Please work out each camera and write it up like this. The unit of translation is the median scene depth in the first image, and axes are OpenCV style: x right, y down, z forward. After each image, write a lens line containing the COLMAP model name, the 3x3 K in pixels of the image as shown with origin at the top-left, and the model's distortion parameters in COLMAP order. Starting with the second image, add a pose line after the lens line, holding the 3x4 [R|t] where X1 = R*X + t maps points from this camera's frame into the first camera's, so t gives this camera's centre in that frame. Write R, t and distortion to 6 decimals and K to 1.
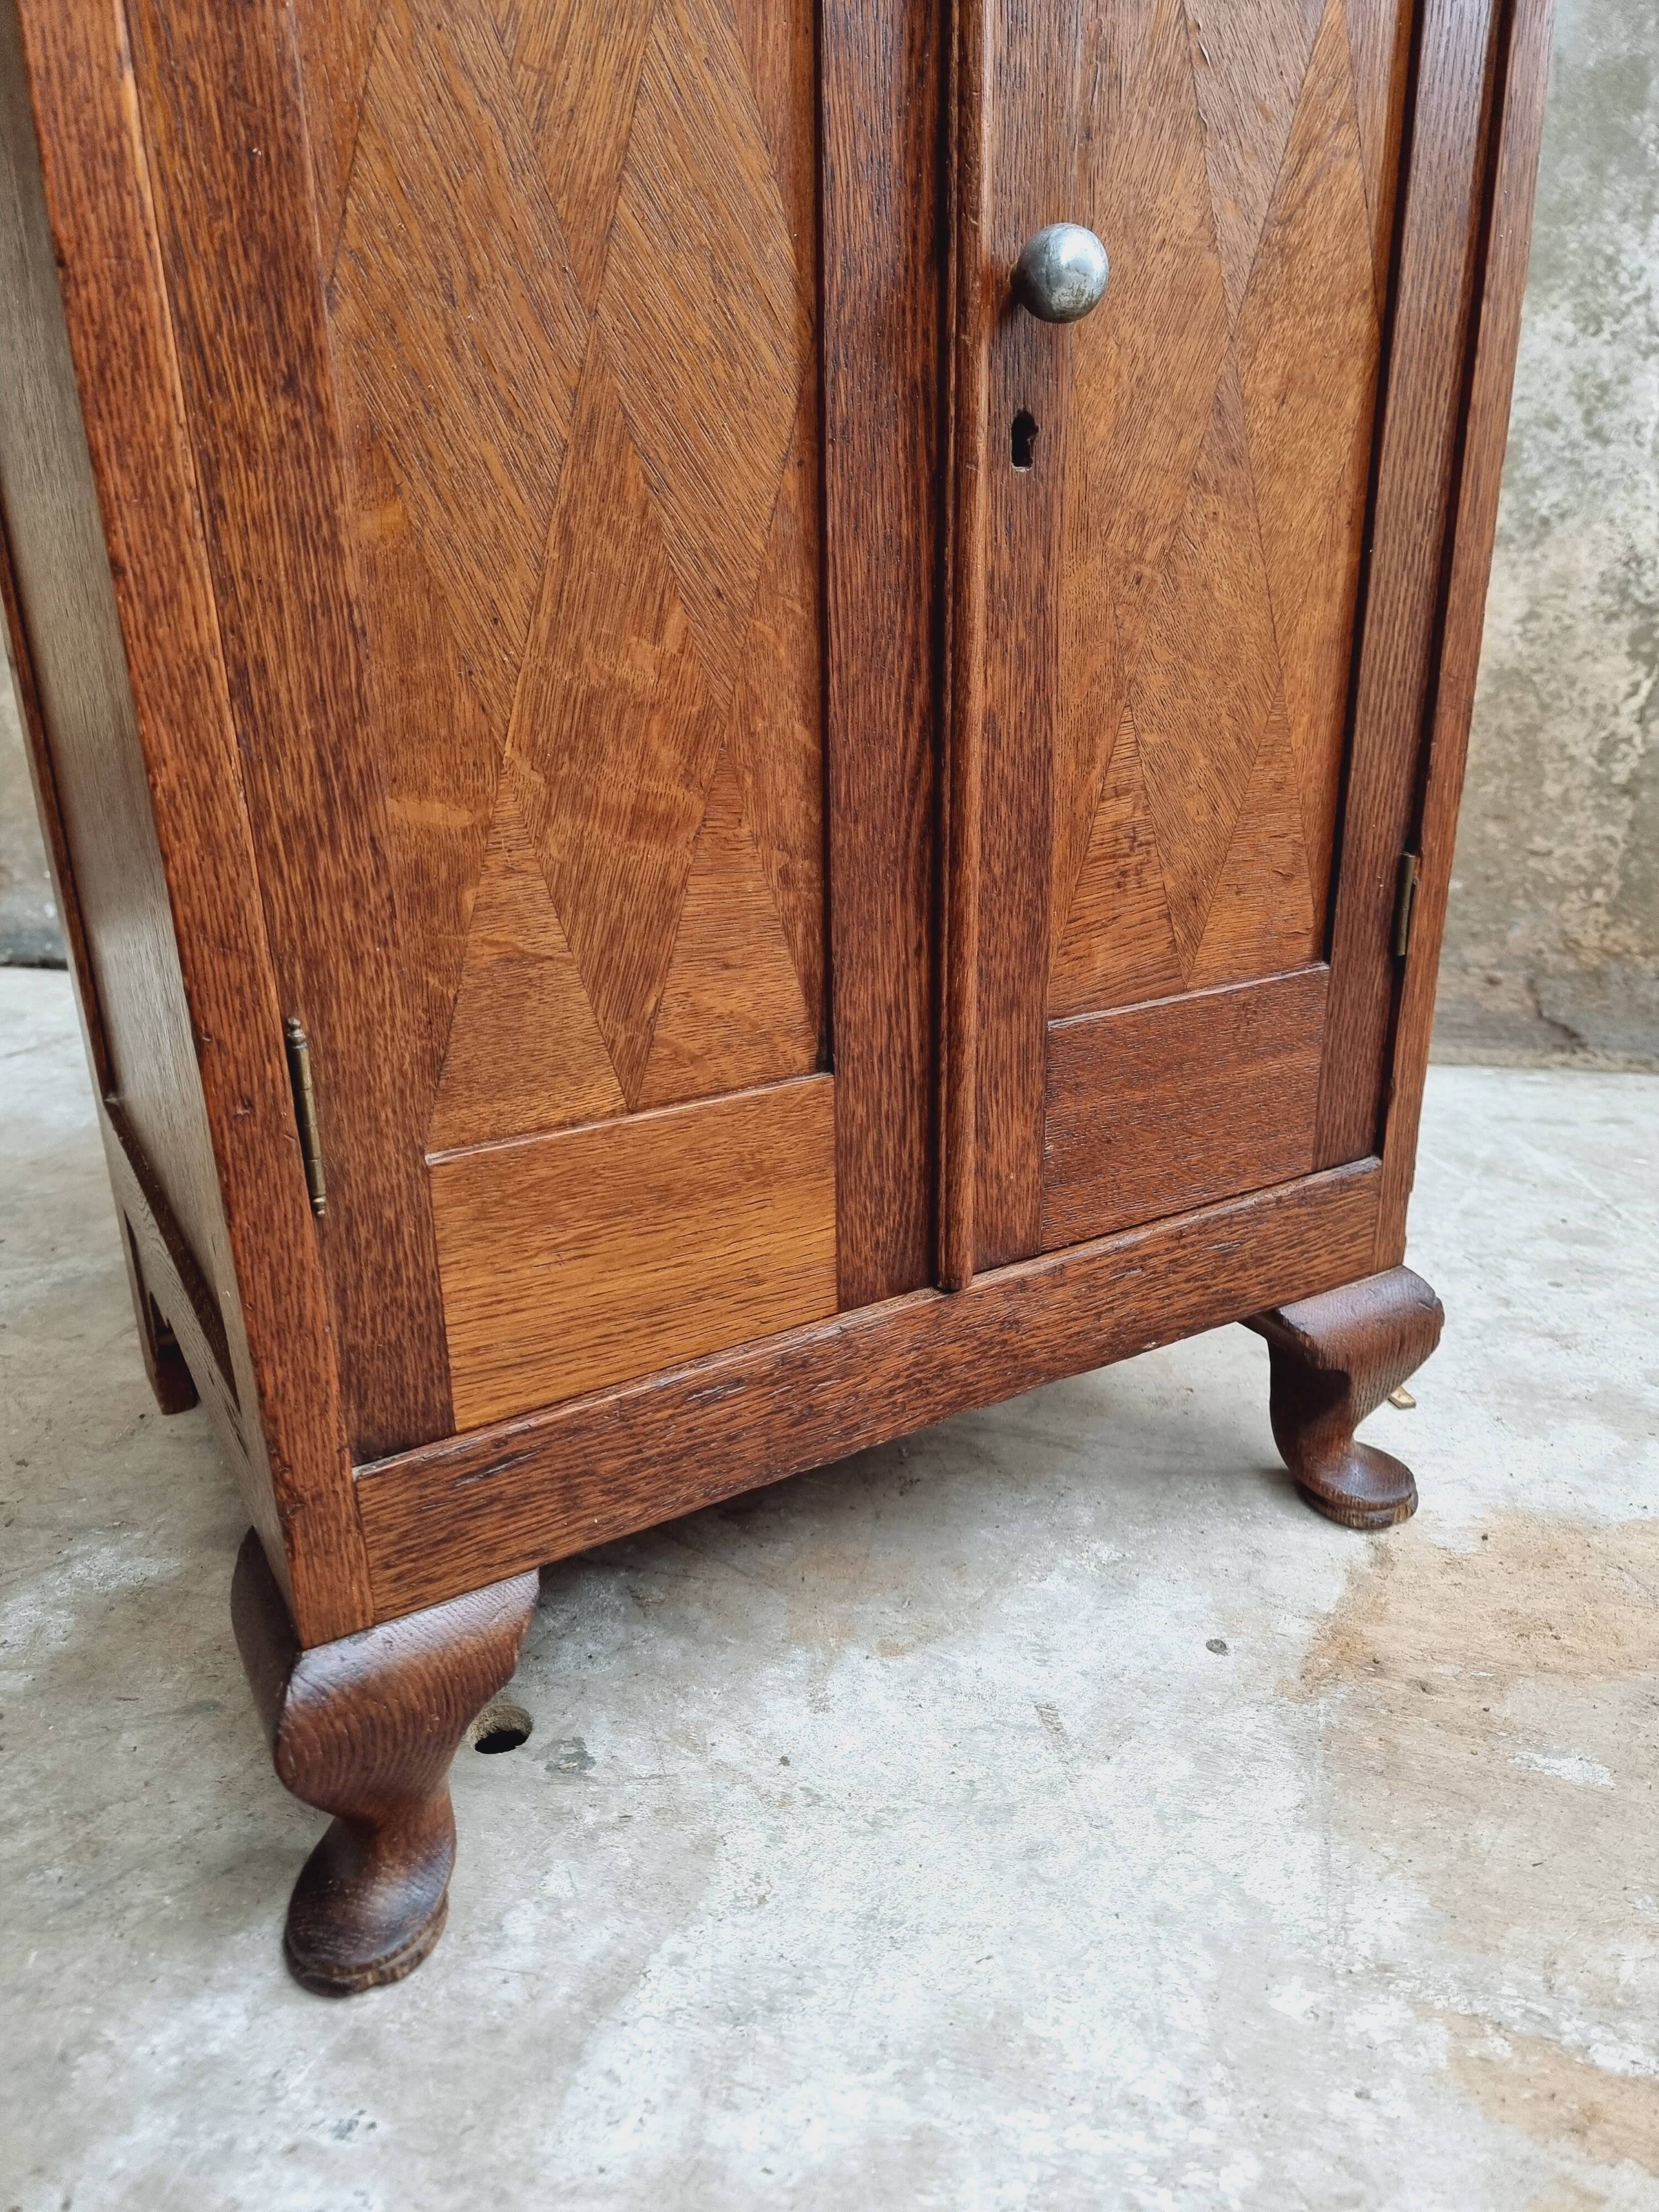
lens RADIAL K [[1560.7, 0, 823.0], [0, 1560.7, 1089.7], [0, 0, 1]] dist [0.060575, -0.067250]
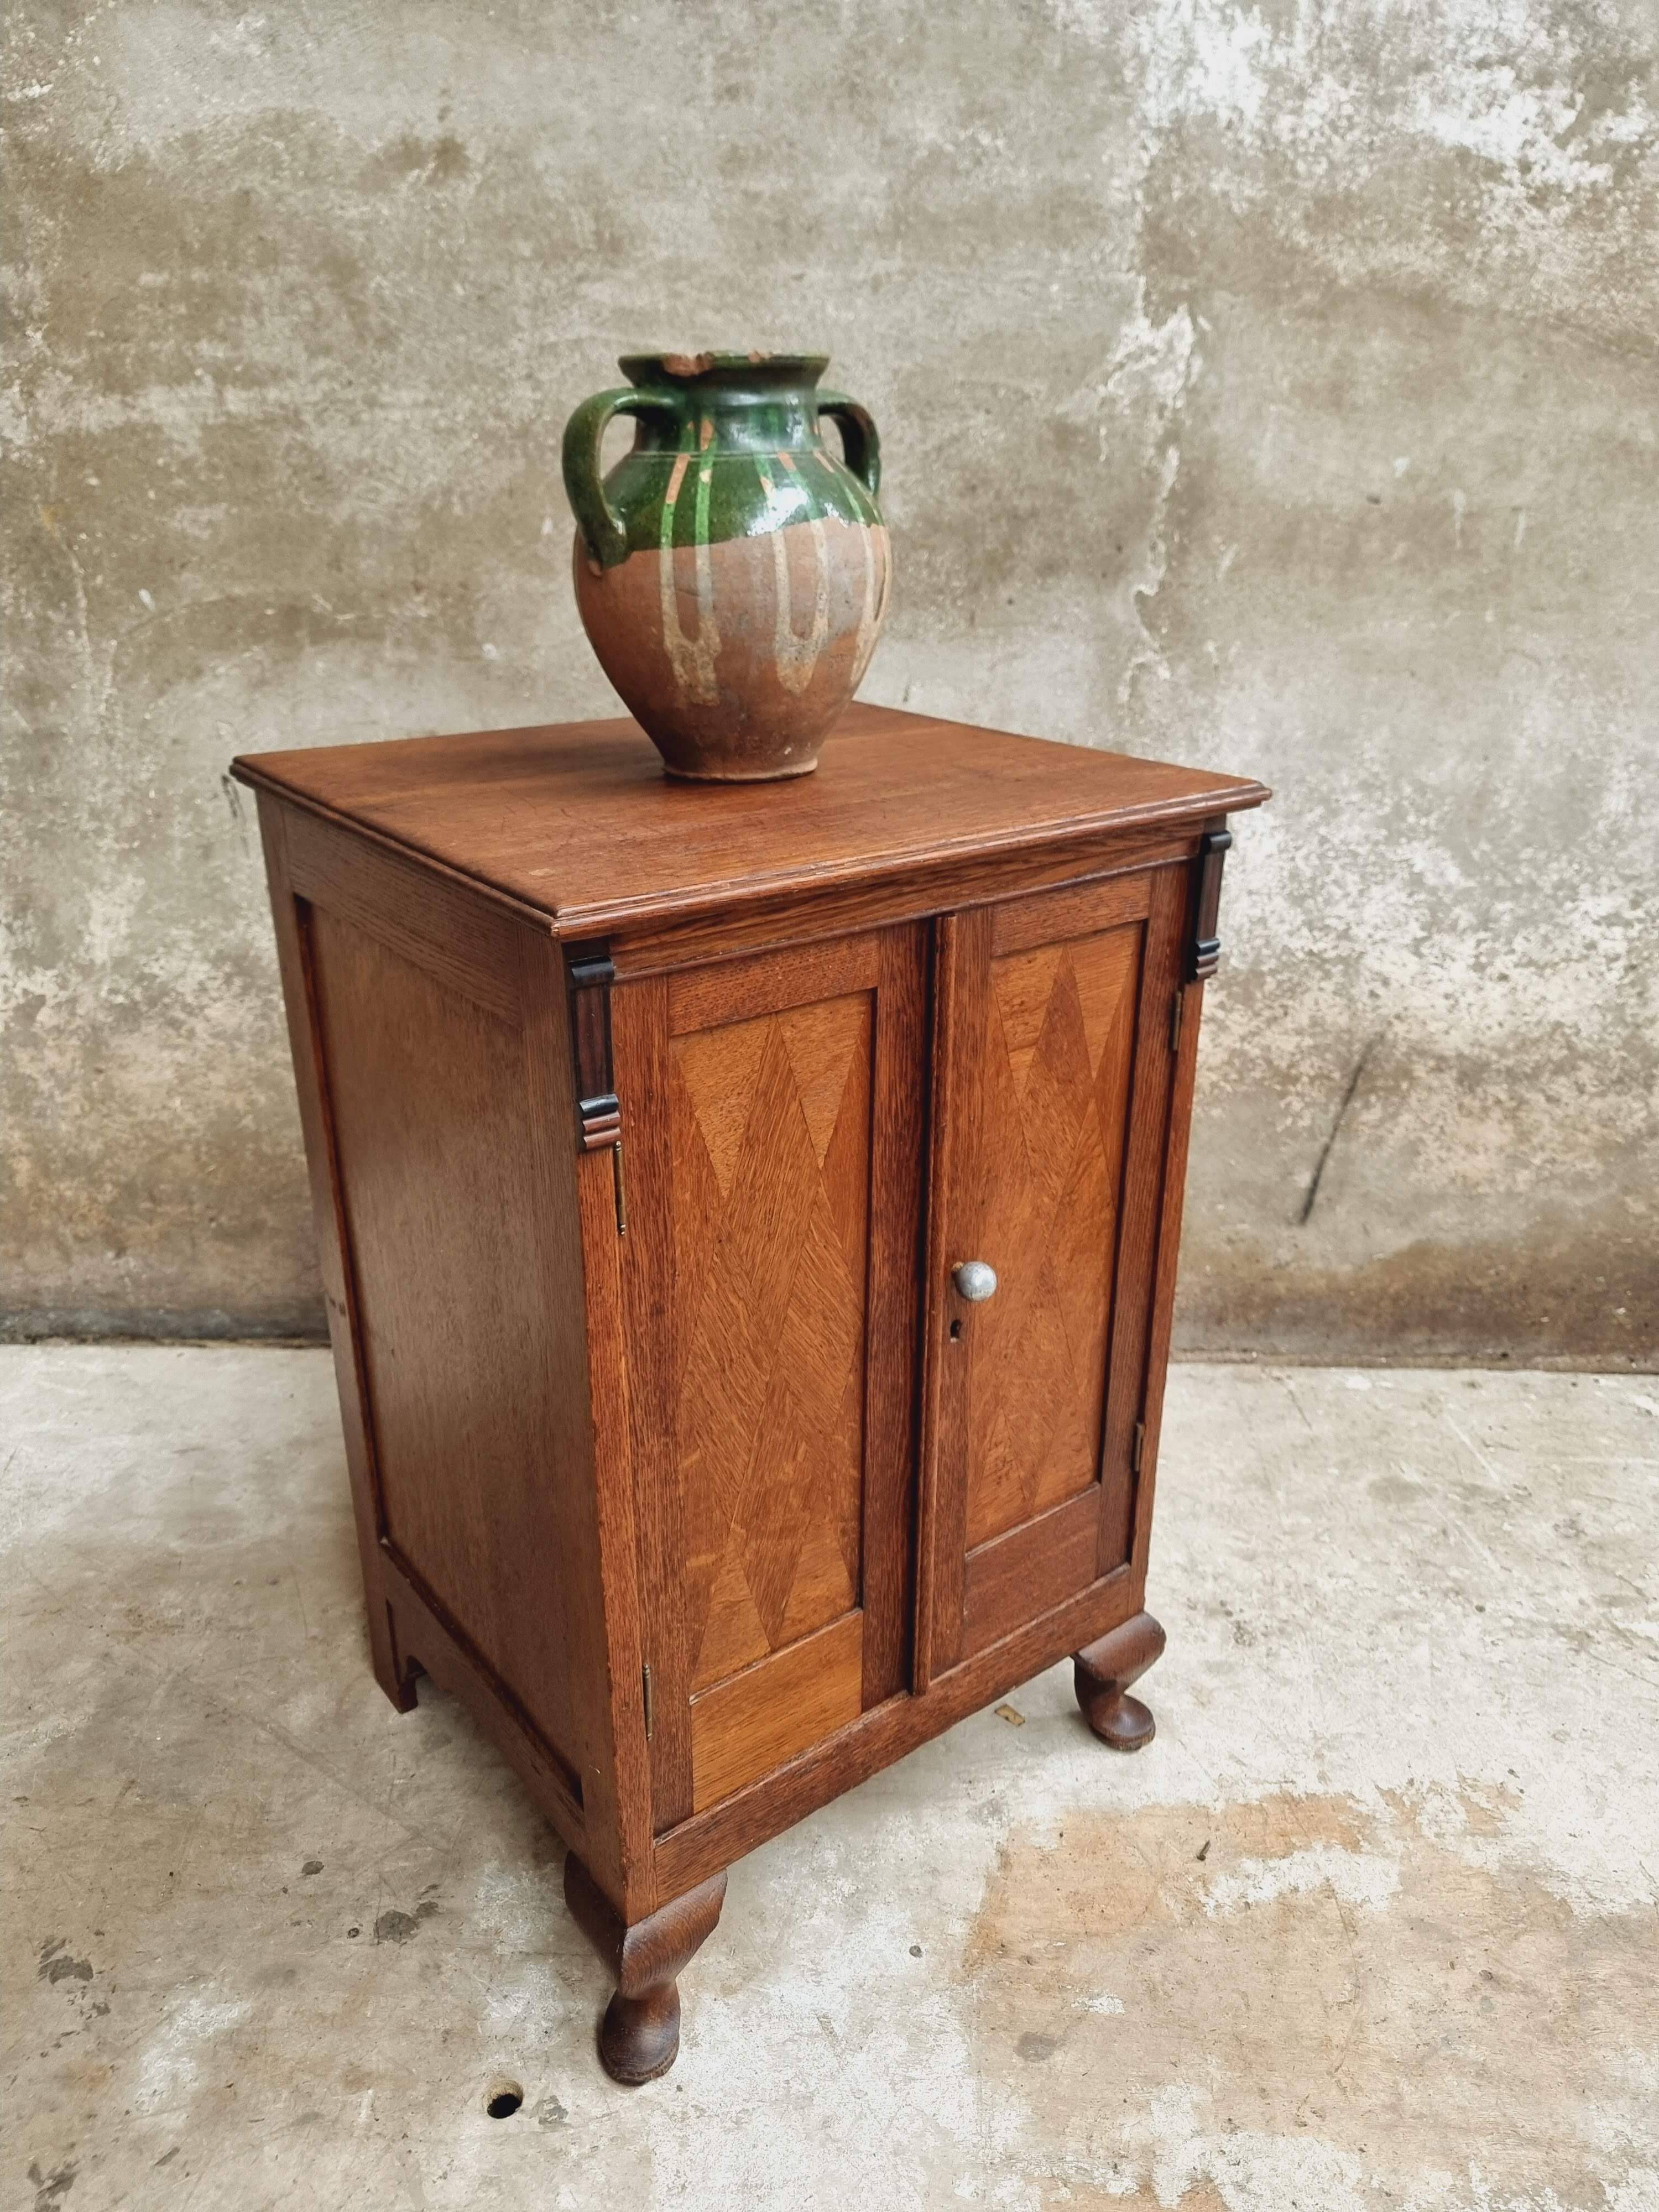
lens RADIAL K [[1565.6, 0, 827.1], [0, 1565.6, 1090.4], [0, 0, 1]] dist [0.064630, -0.061448]
pose [[0.973684, -0.067742, 0.217601, -0.197534], [0.059393, 0.997234, 0.044689, -0.838905], [-0.220027, -0.030589, 0.975014, -0.804584]]
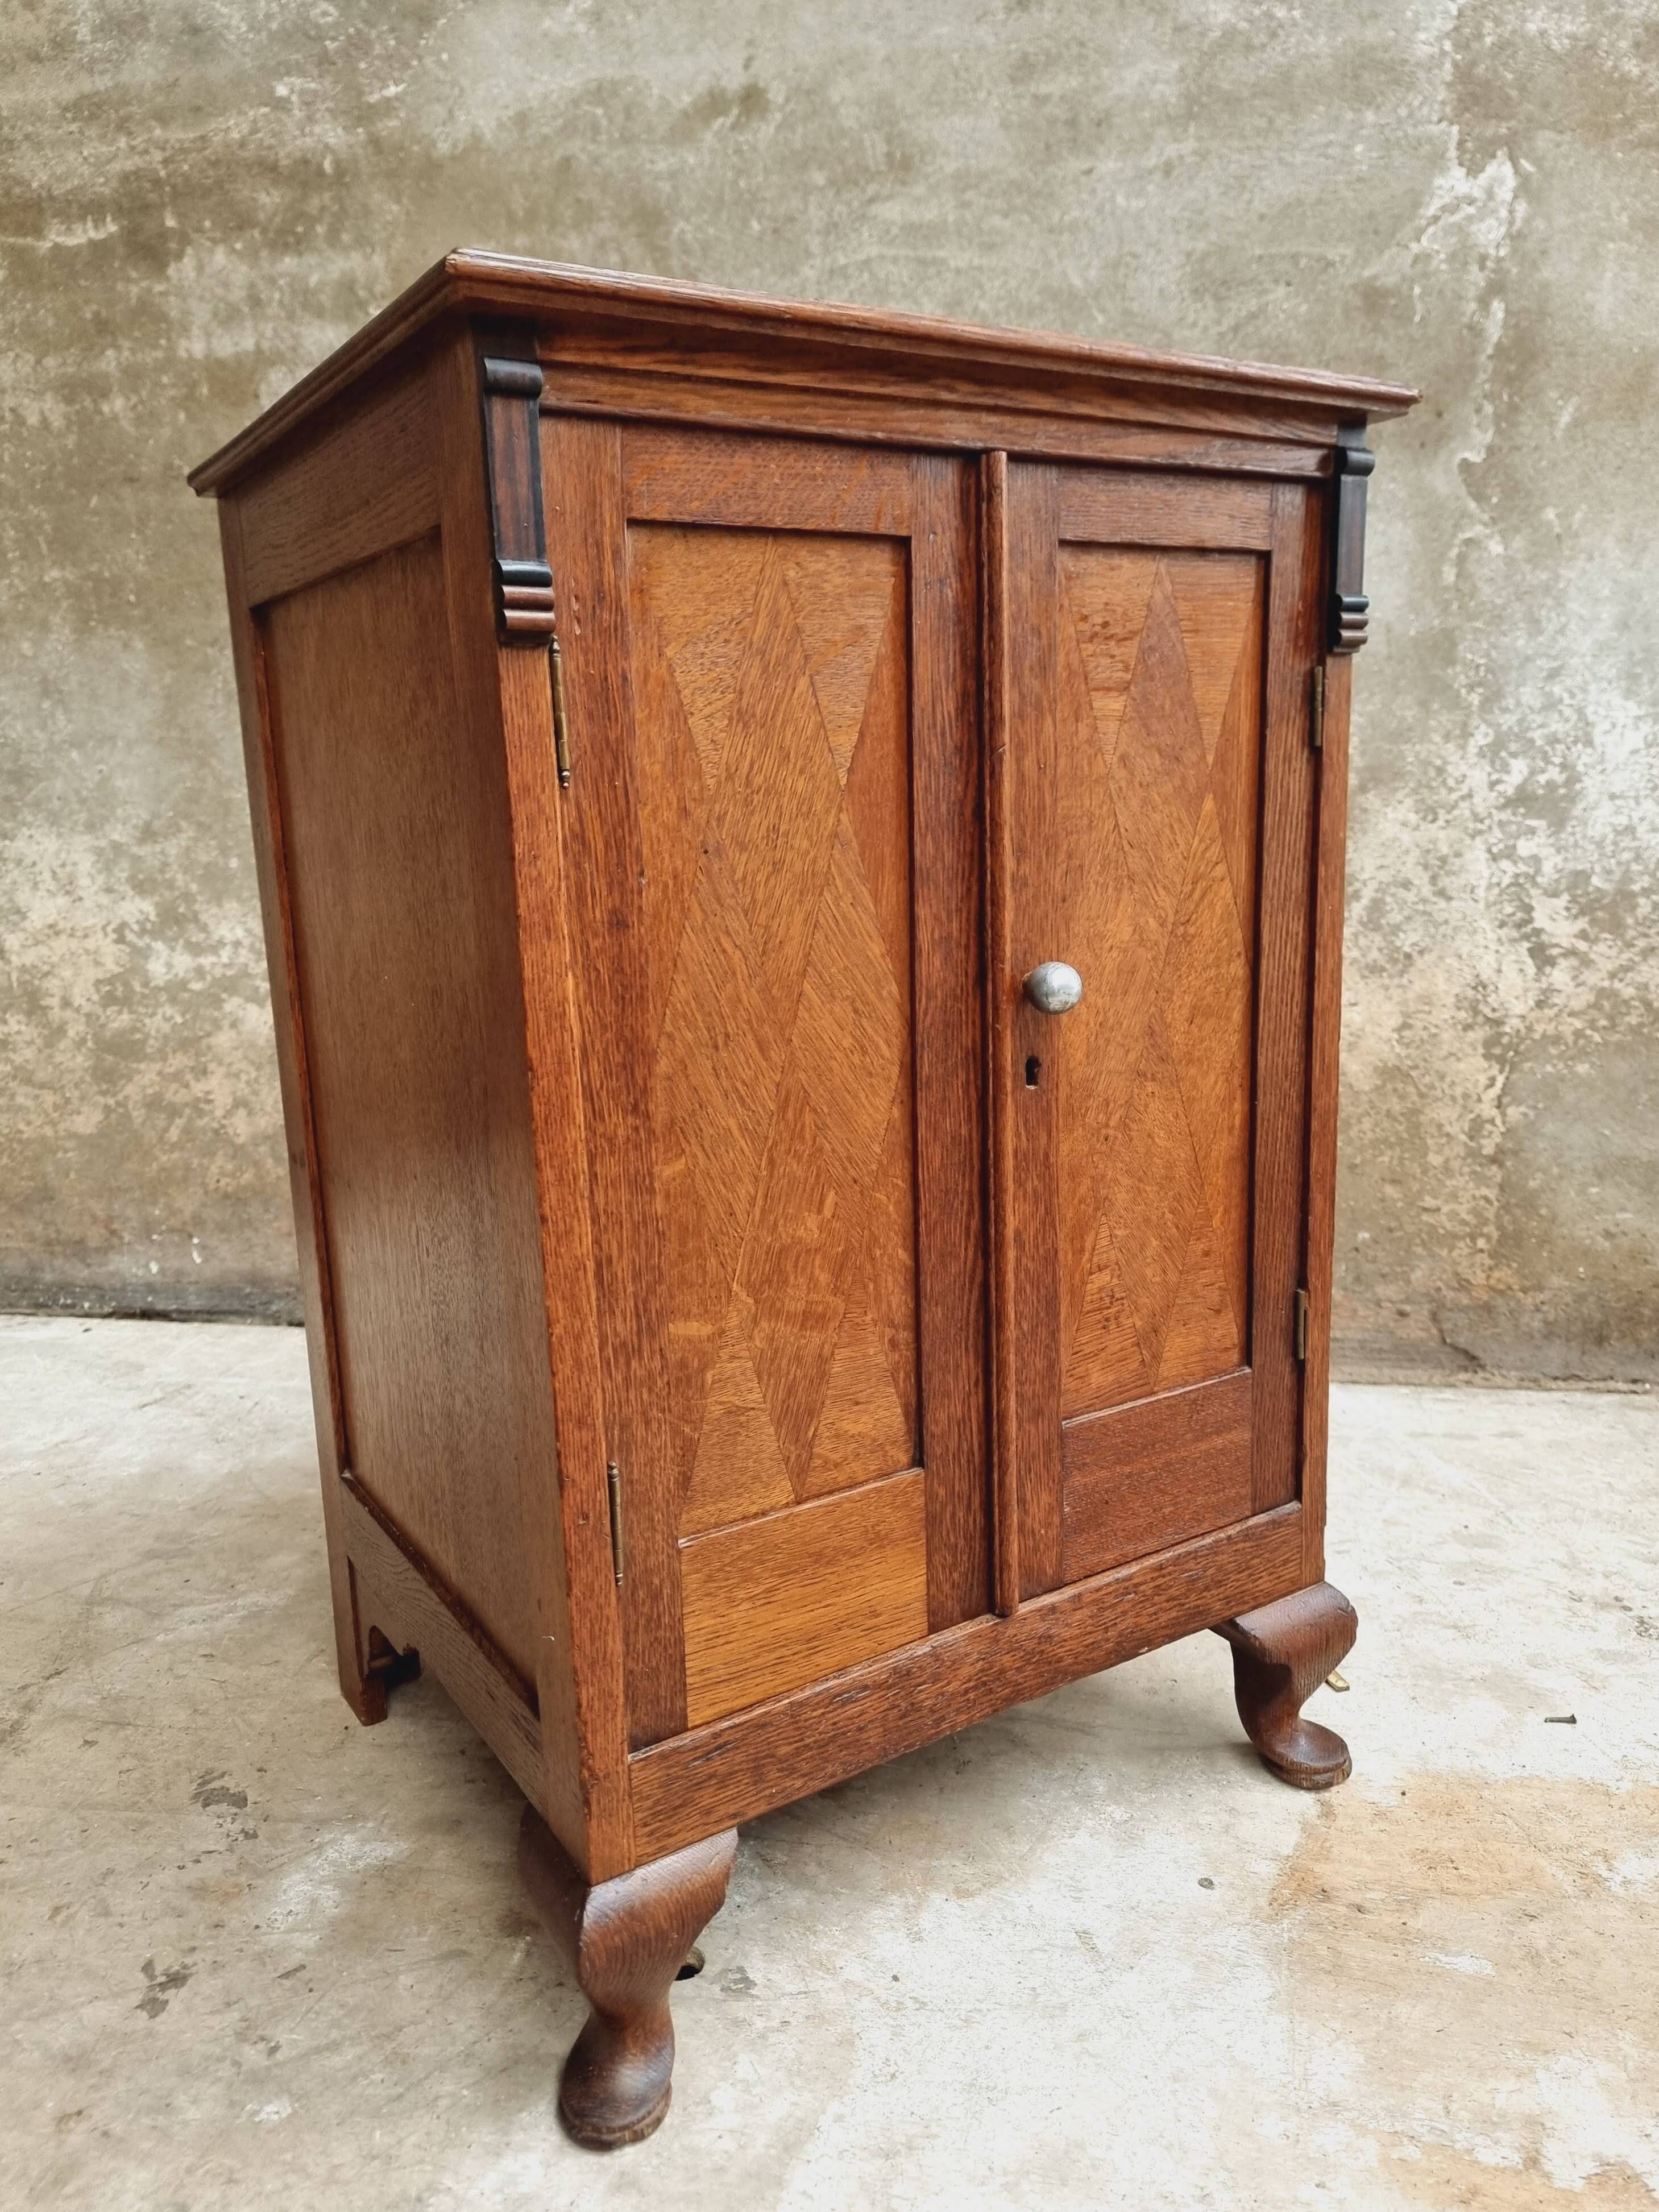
lens RADIAL K [[1598.2, 0, 809.9], [0, 1598.2, 1103.5], [0, 0, 1]] dist [0.072496, -0.071667]
pose [[0.999464, -0.021664, 0.024555, -0.133737], [0.025184, 0.987819, -0.153553, -0.123635], [-0.020930, 0.154089, 0.987835, -0.576509]]
